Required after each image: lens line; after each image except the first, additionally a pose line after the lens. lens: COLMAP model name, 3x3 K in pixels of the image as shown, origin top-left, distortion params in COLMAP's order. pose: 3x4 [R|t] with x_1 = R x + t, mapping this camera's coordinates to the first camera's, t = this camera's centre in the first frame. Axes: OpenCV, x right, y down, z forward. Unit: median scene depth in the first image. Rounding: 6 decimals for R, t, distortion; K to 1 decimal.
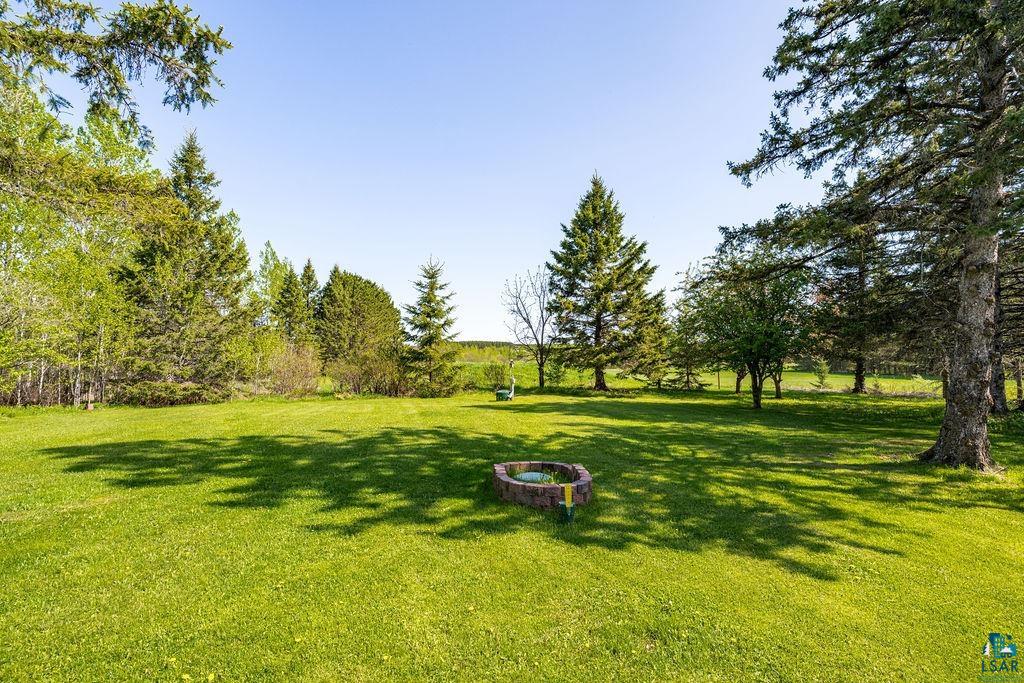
lens RADIAL K [[505.7, 0, 511.7], [0, 505.7, 347.1], [0, 0, 1]] dist [-0.004712, -0.000188]
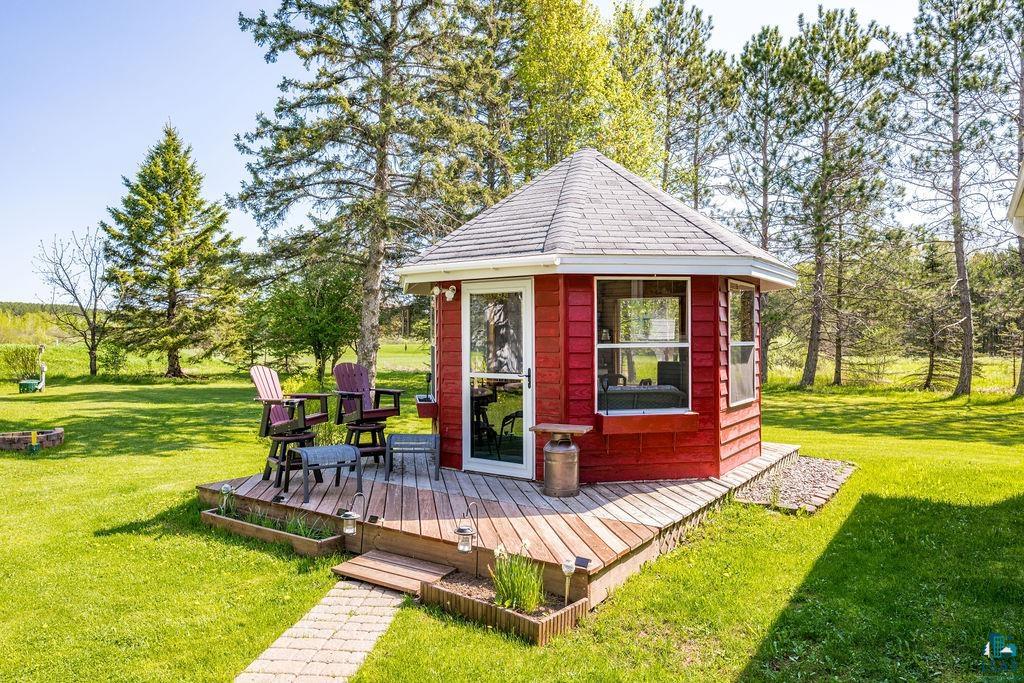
lens RADIAL K [[672.0, 0, 509.4], [0, 672.0, 333.9], [0, 0, 1]] dist [-0.000361, -0.003056]
pose [[0.840411, 0.000954, 0.541948, 0.036662], [-0.013620, 0.999720, 0.019361, -0.018080], [-0.541778, -0.023653, 0.840189, -0.274319]]
